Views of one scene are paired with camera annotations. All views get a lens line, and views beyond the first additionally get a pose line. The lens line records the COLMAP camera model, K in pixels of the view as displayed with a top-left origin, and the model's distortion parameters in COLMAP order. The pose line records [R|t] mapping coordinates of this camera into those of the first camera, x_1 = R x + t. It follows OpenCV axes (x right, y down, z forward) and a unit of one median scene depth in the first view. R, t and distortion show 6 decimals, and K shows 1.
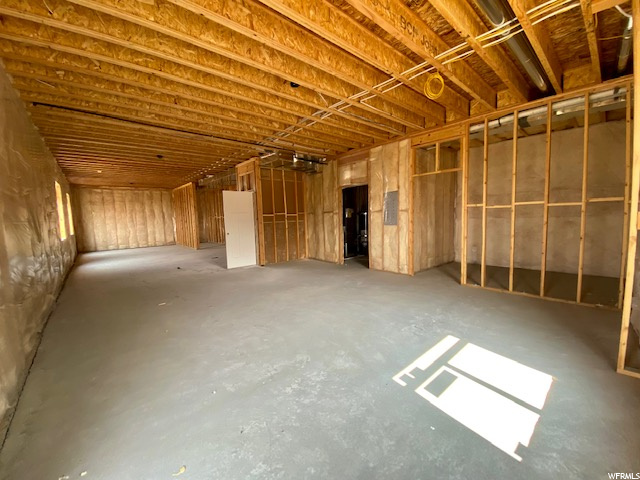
lens RADIAL K [[262.4, 0, 316.0], [0, 262.4, 239.9], [0, 0, 1]] dist [-0.015031, -0.001530]
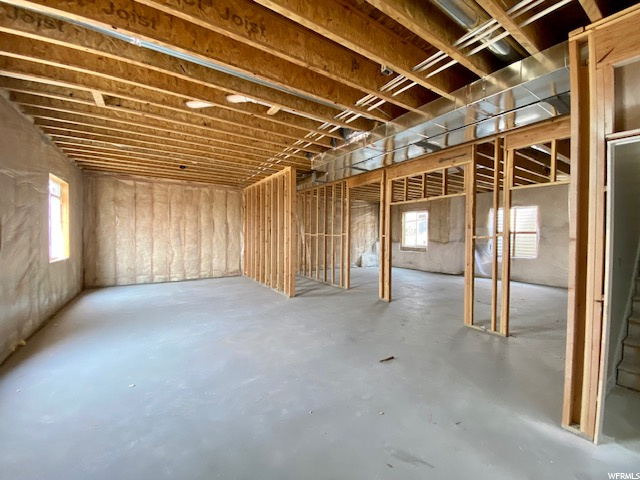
lens RADIAL K [[262.4, 0, 322.1], [0, 262.4, 237.5], [0, 0, 1]] dist [-0.015031, -0.001530]
pose [[0.991549, 0.044605, -0.121821, -0.331598], [-0.053385, 0.996132, -0.069787, -0.048334], [0.118237, 0.075700, 0.990096, 0.482677]]
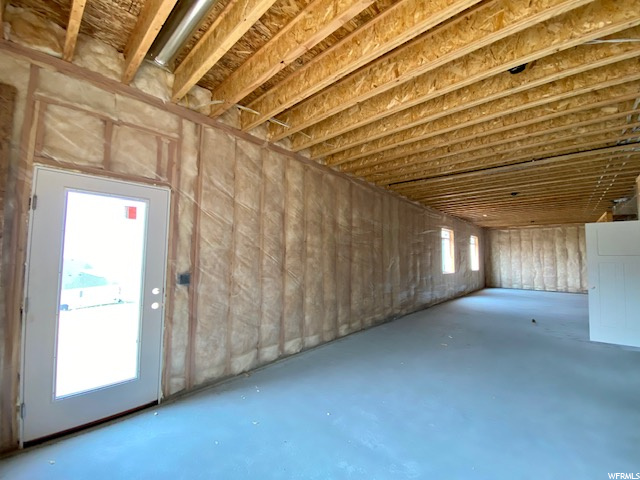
lens RADIAL K [[262.4, 0, 318.9], [0, 262.4, 240.8], [0, 0, 1]] dist [-0.015031, -0.001530]
pose [[0.114696, -0.033455, -0.992837, 0.133930], [-0.104924, 0.993434, -0.045596, -0.021239], [0.987844, 0.109402, 0.110433, 0.128284]]
